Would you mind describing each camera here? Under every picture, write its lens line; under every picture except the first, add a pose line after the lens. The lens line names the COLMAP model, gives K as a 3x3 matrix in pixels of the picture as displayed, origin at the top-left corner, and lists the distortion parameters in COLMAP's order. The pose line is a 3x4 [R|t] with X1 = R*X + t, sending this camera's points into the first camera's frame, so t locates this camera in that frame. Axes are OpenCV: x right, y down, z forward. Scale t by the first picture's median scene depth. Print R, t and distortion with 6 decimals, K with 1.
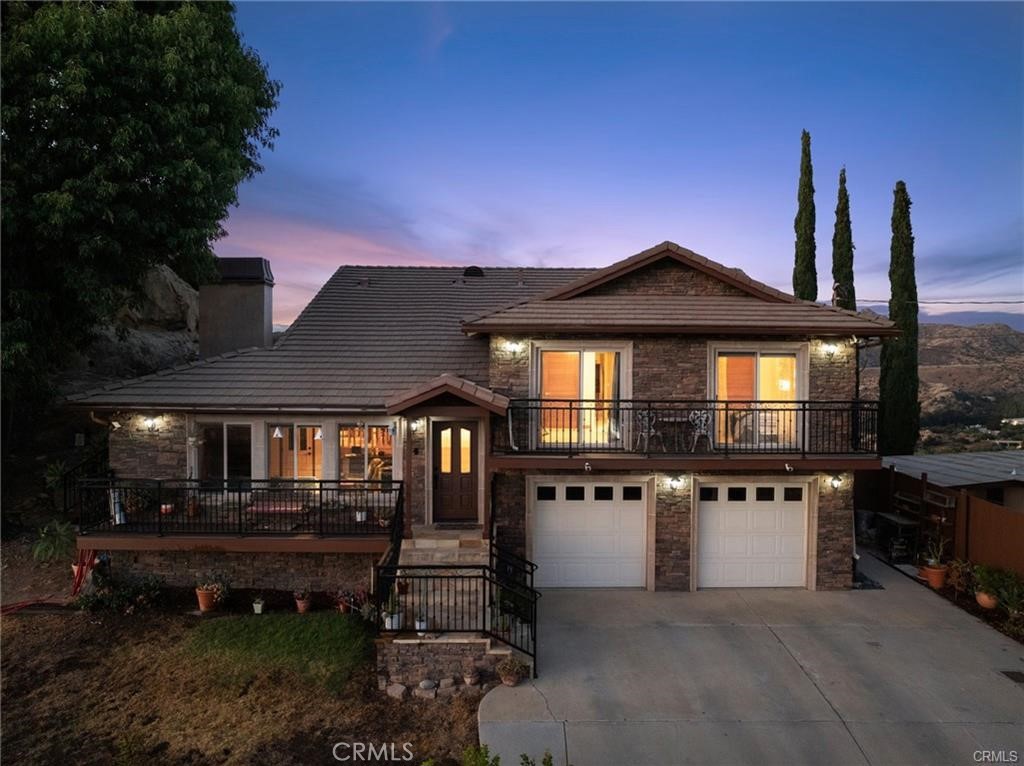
lens RADIAL K [[719.3, 0, 515.4], [0, 719.3, 377.8], [0, 0, 1]] dist [-0.038130, 0.001808]
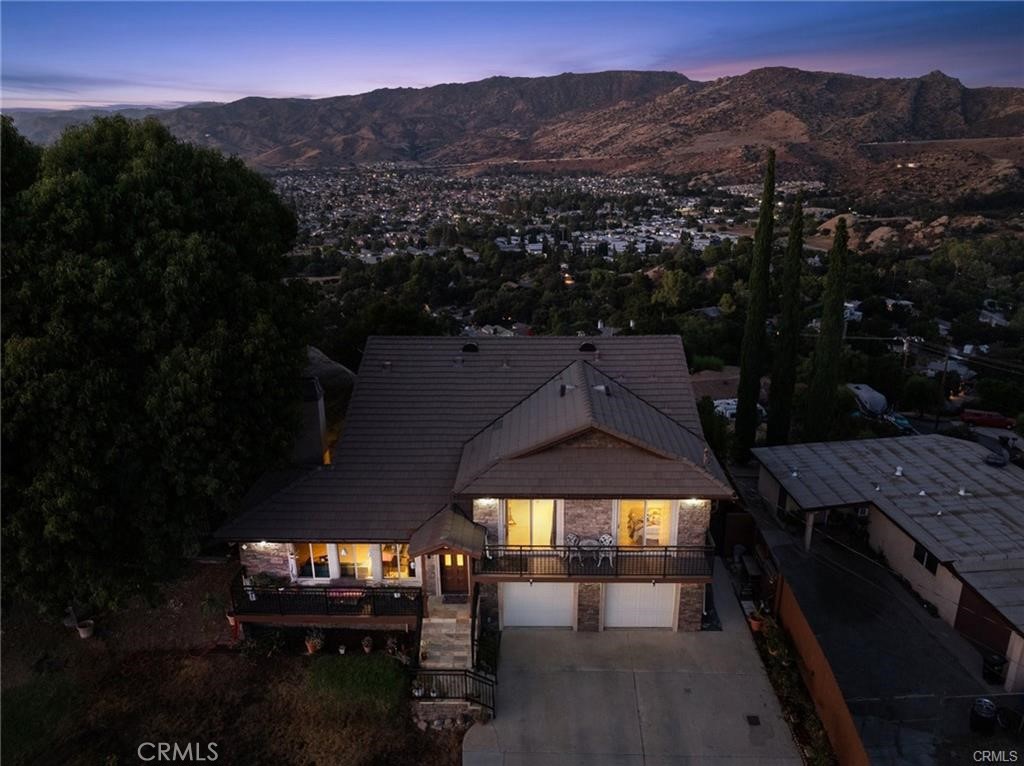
lens RADIAL K [[741.5, 0, 515.9], [0, 741.5, 372.8], [0, 0, 1]] dist [-0.037736, -0.001196]
pose [[0.999064, -0.002102, -0.043211, 0.128792], [0.014822, 0.955001, 0.296231, -0.779368], [0.040644, -0.296594, 0.954138, -0.450562]]
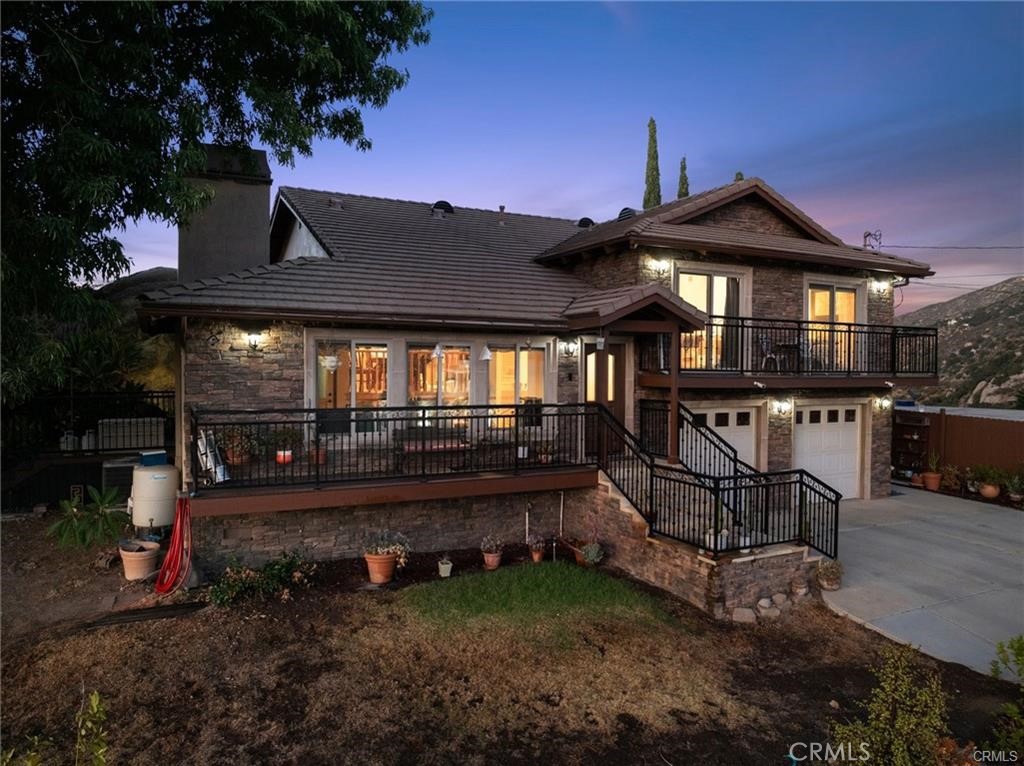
lens RADIAL K [[719.3, 0, 515.4], [0, 719.3, 377.8], [0, 0, 1]] dist [-0.038130, 0.001808]
pose [[0.896314, -0.005645, 0.443385, -0.590471], [0.004570, 0.999983, 0.003494, 0.100256], [-0.443397, -0.001105, 0.896325, 0.237965]]
